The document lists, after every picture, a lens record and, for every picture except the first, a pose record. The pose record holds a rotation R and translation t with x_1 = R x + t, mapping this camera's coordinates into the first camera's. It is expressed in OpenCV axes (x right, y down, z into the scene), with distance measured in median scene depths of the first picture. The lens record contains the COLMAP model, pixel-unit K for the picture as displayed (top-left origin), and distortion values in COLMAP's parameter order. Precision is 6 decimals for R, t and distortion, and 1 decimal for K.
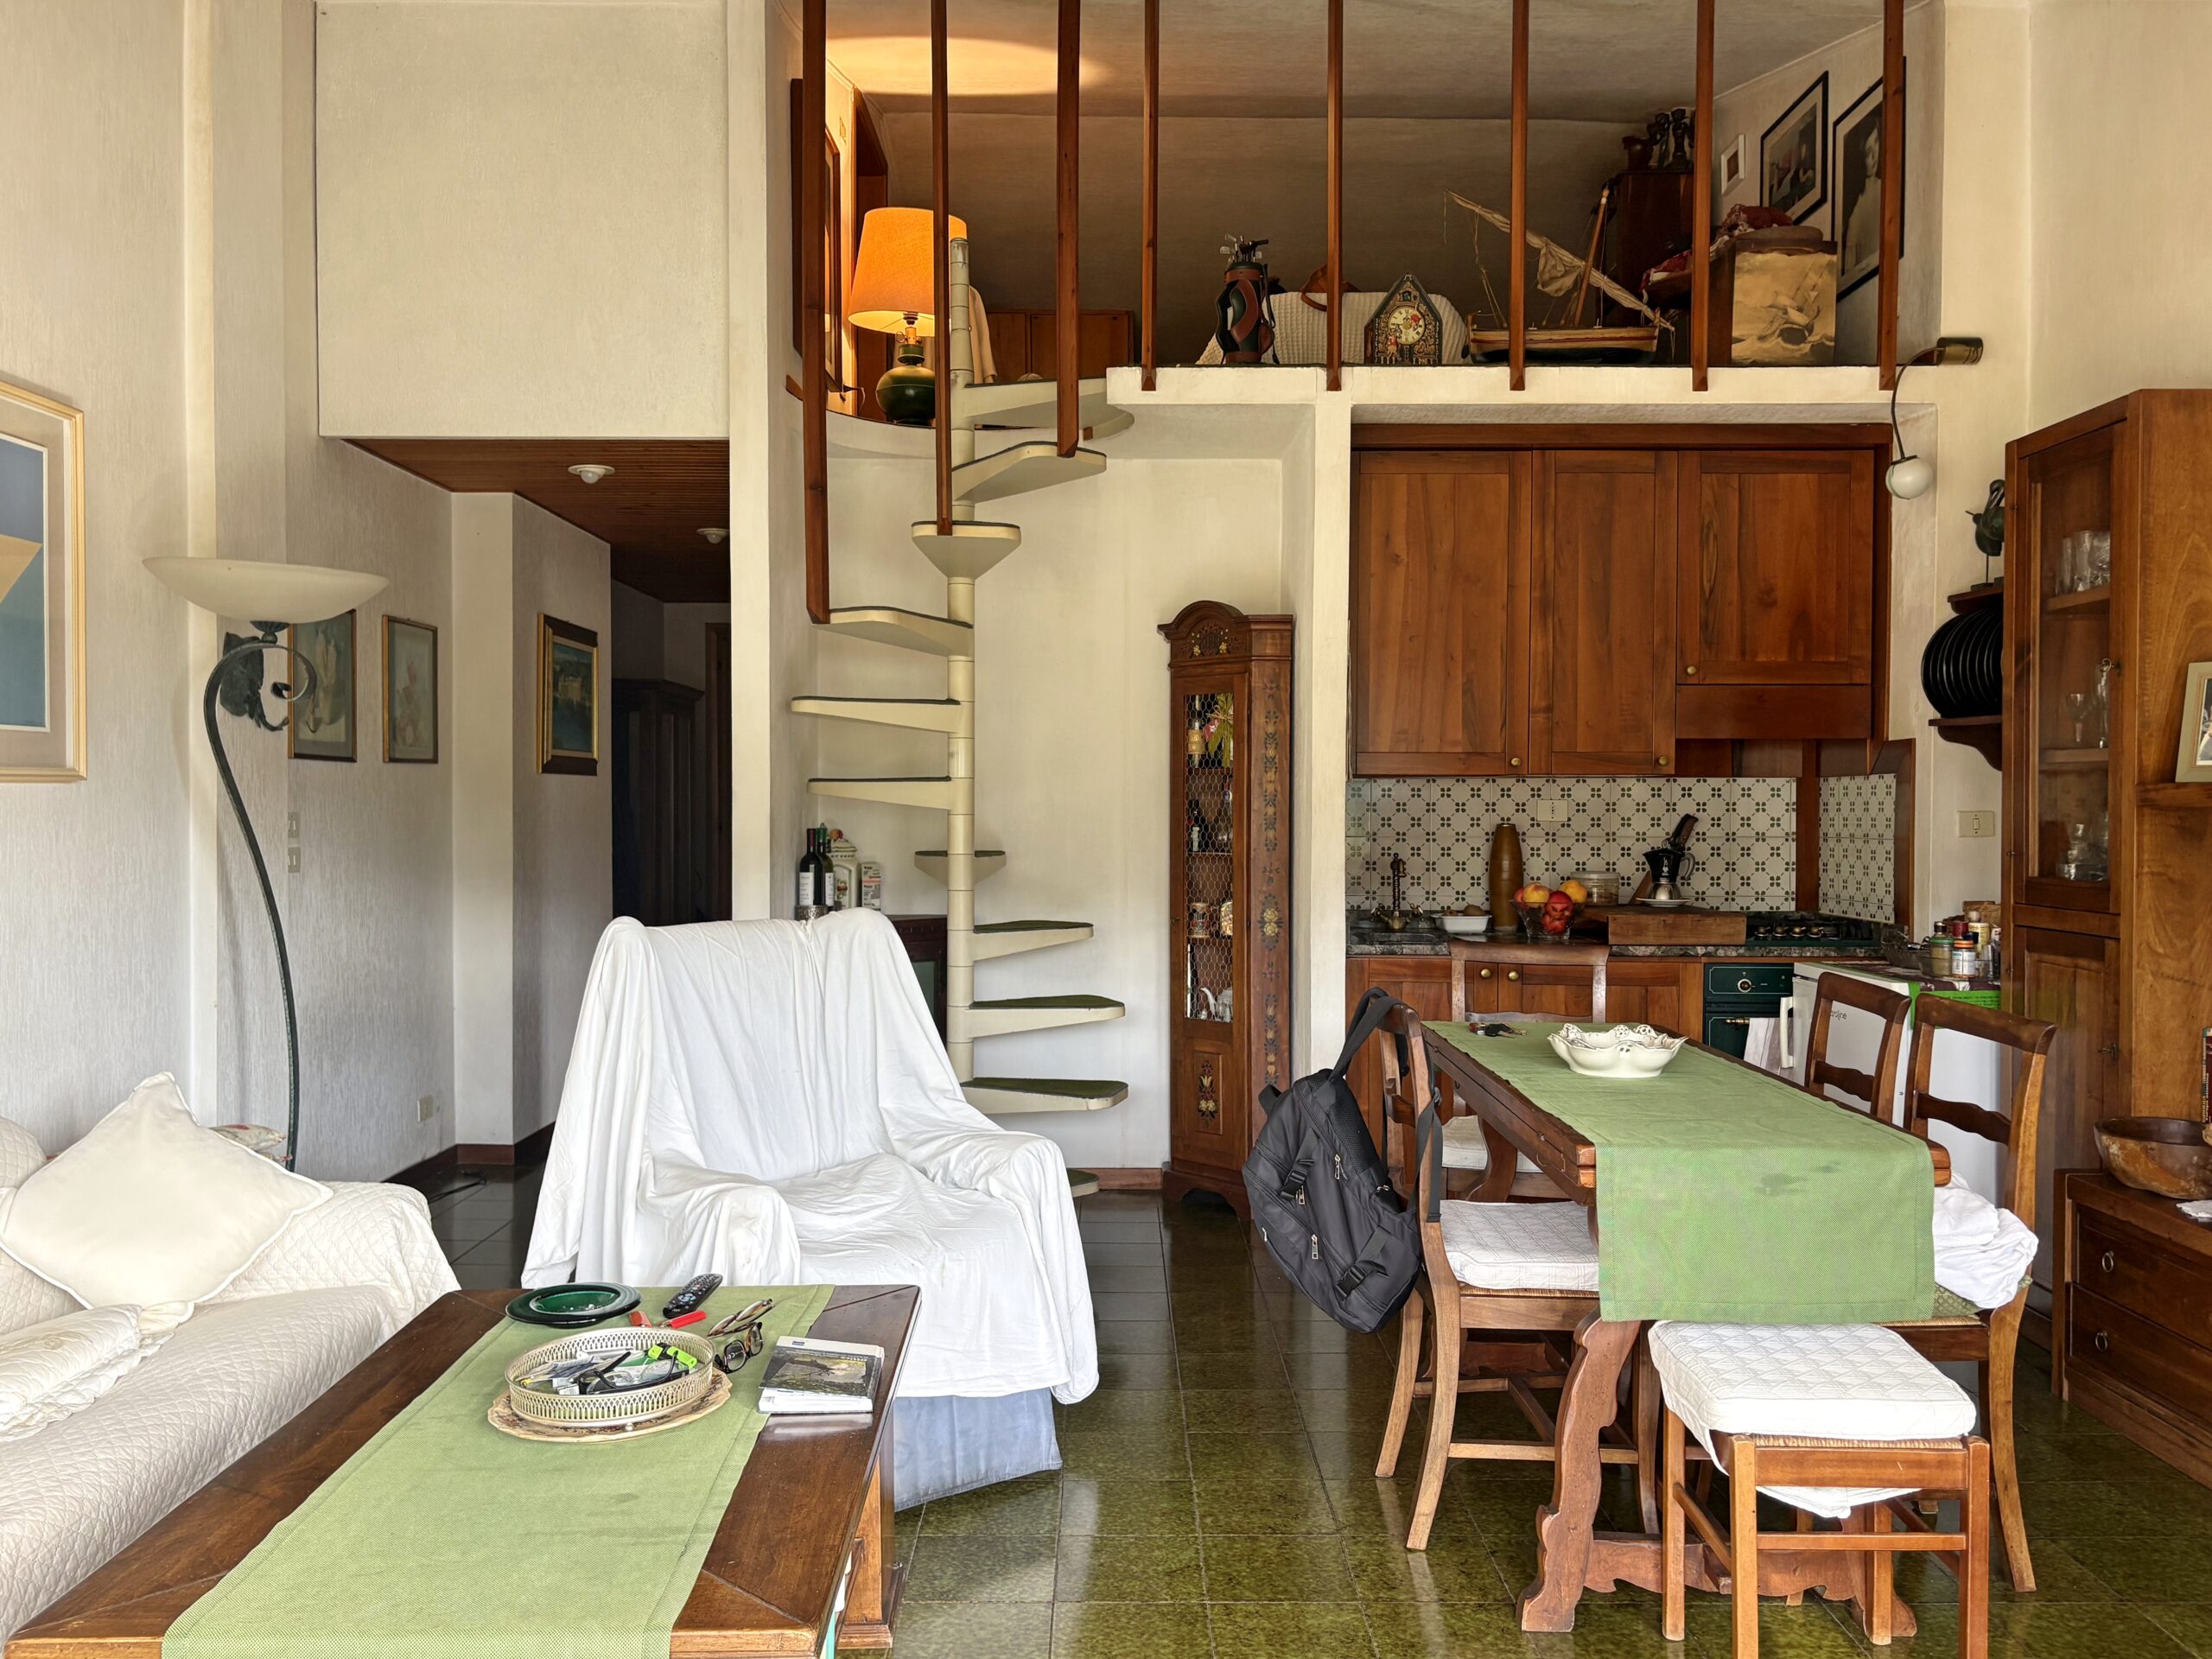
lens RADIAL K [[1767.2, 0, 1112.0], [0, 1767.2, 883.0], [0, 0, 1]] dist [0.023282, 0.009990]
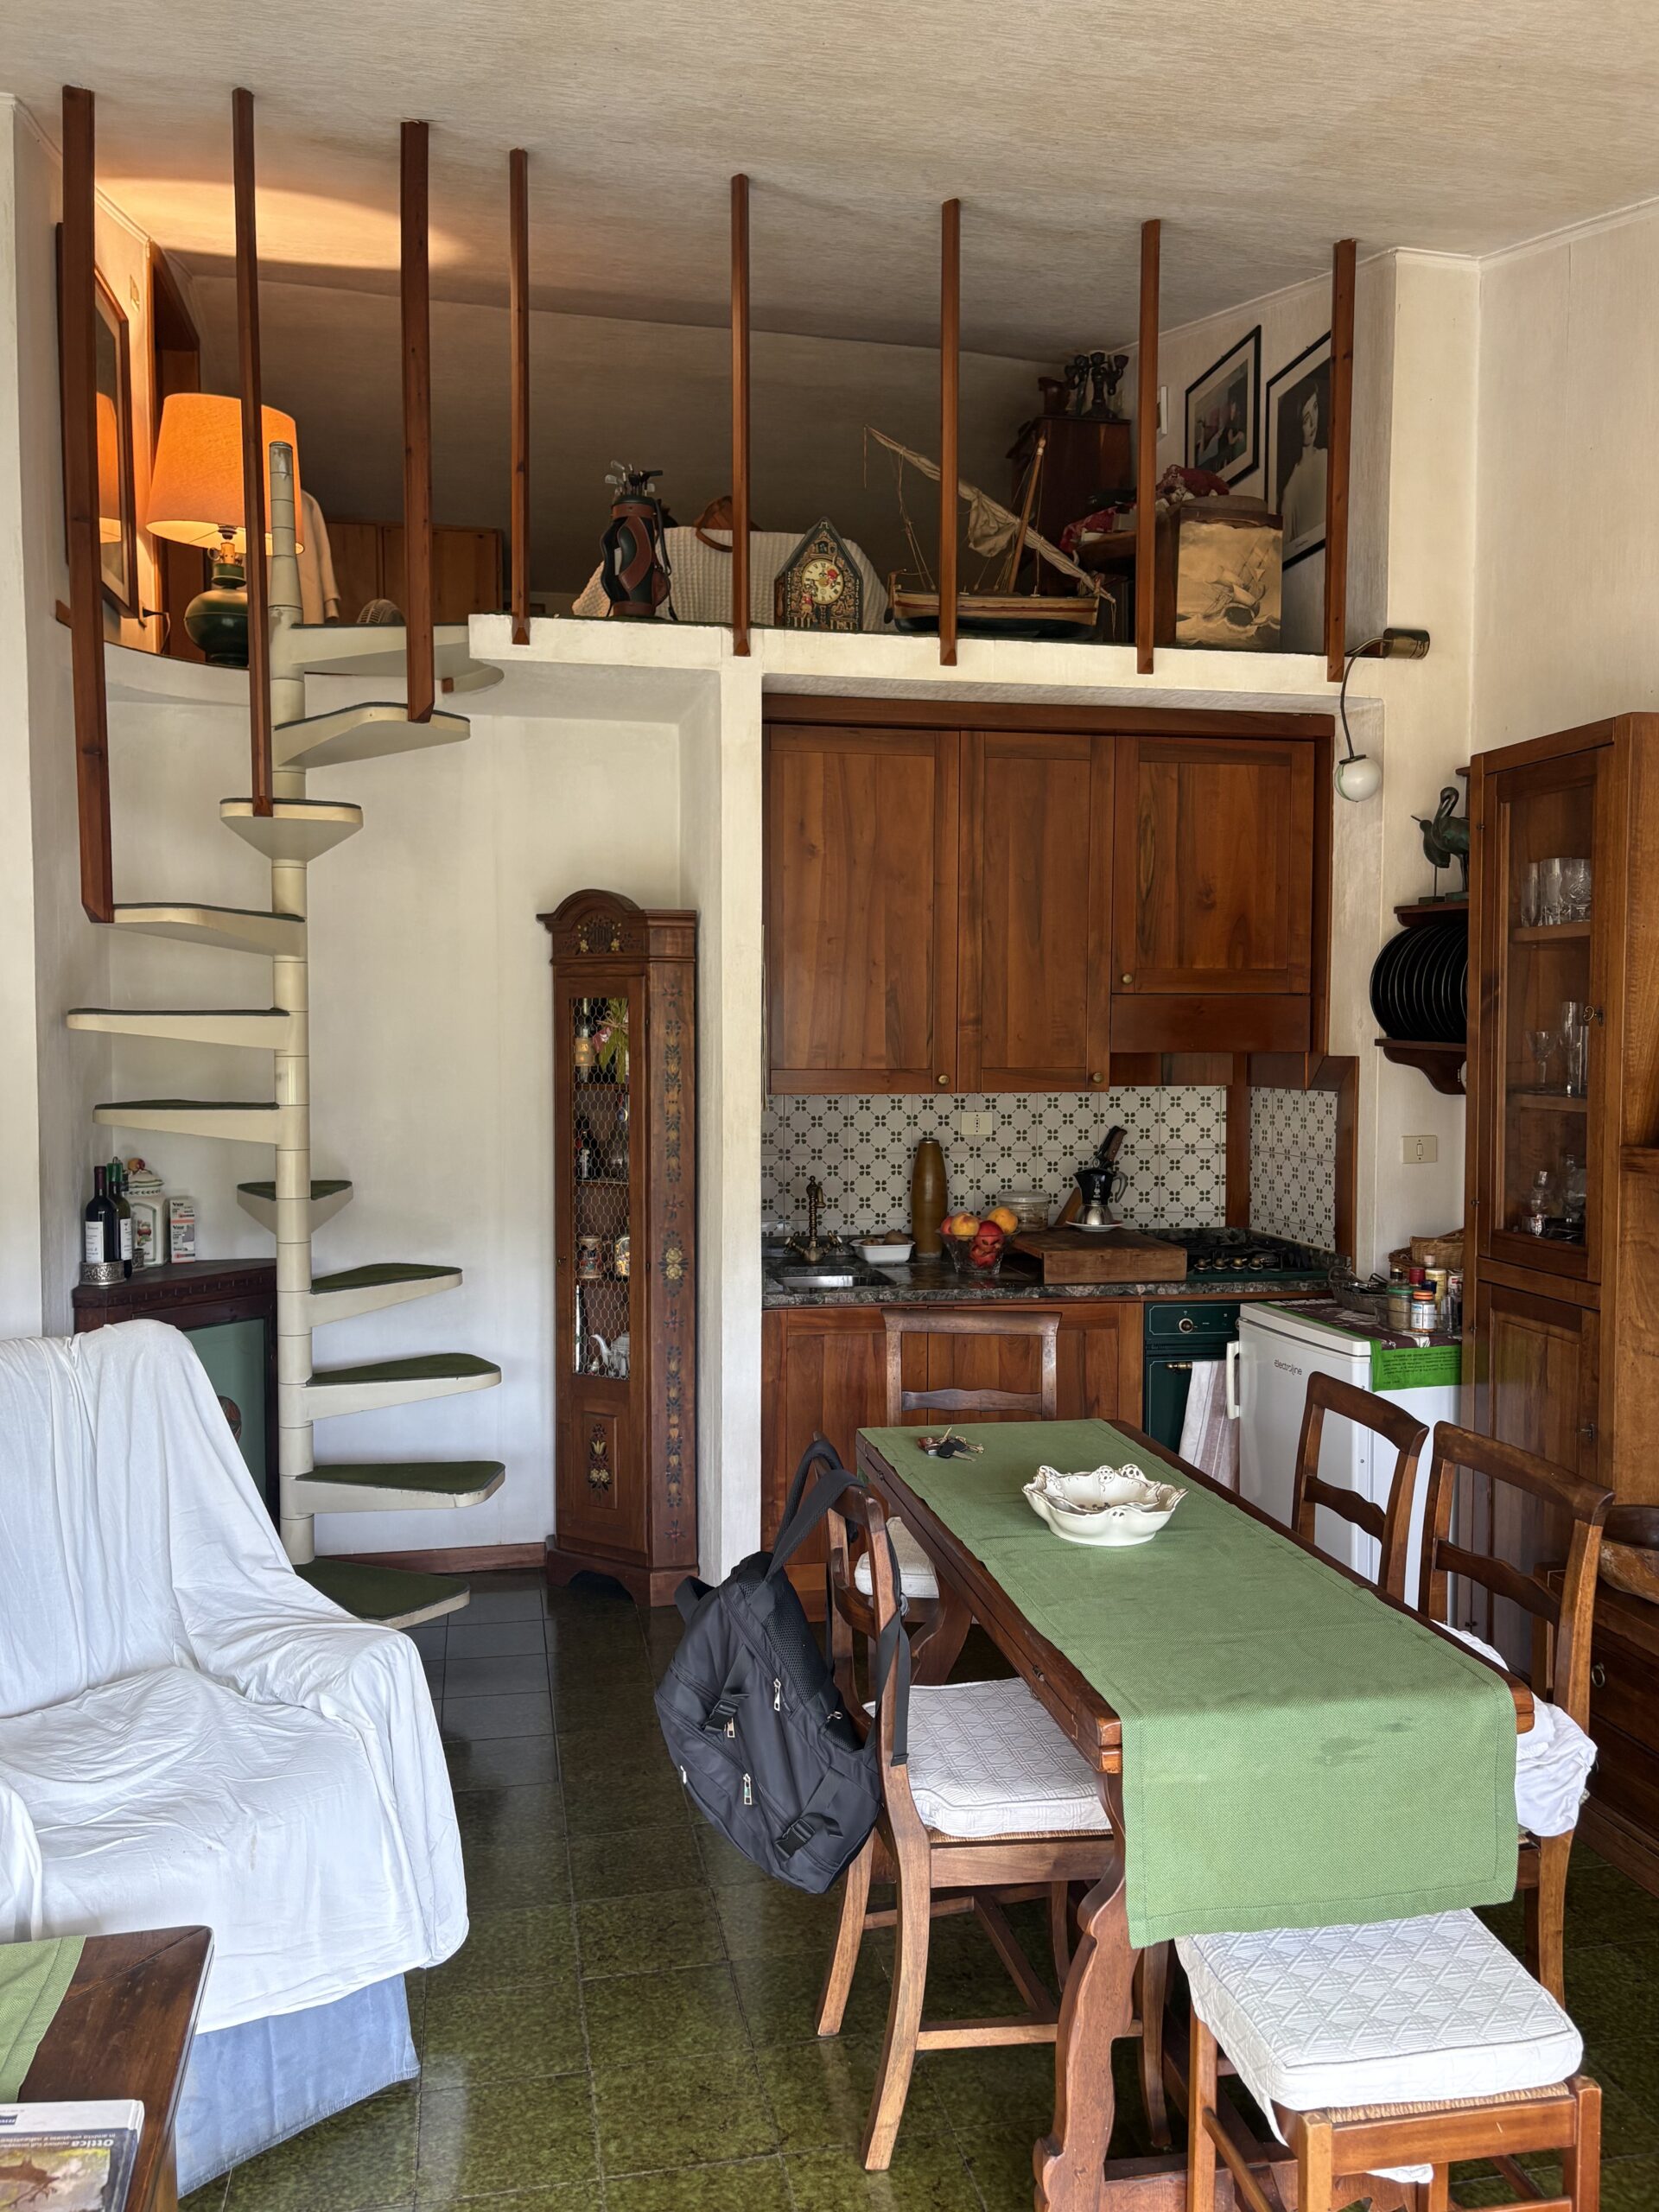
lens RADIAL K [[1676.6, 0, 829.5], [0, 1676.6, 1106.0], [0, 0, 1]] dist [0.060641, -0.072406]
pose [[0.979879, -0.010214, 0.199330, 0.002710], [0.004128, 0.999513, 0.030924, -0.085115], [-0.199549, -0.029479, 0.979444, 0.188255]]
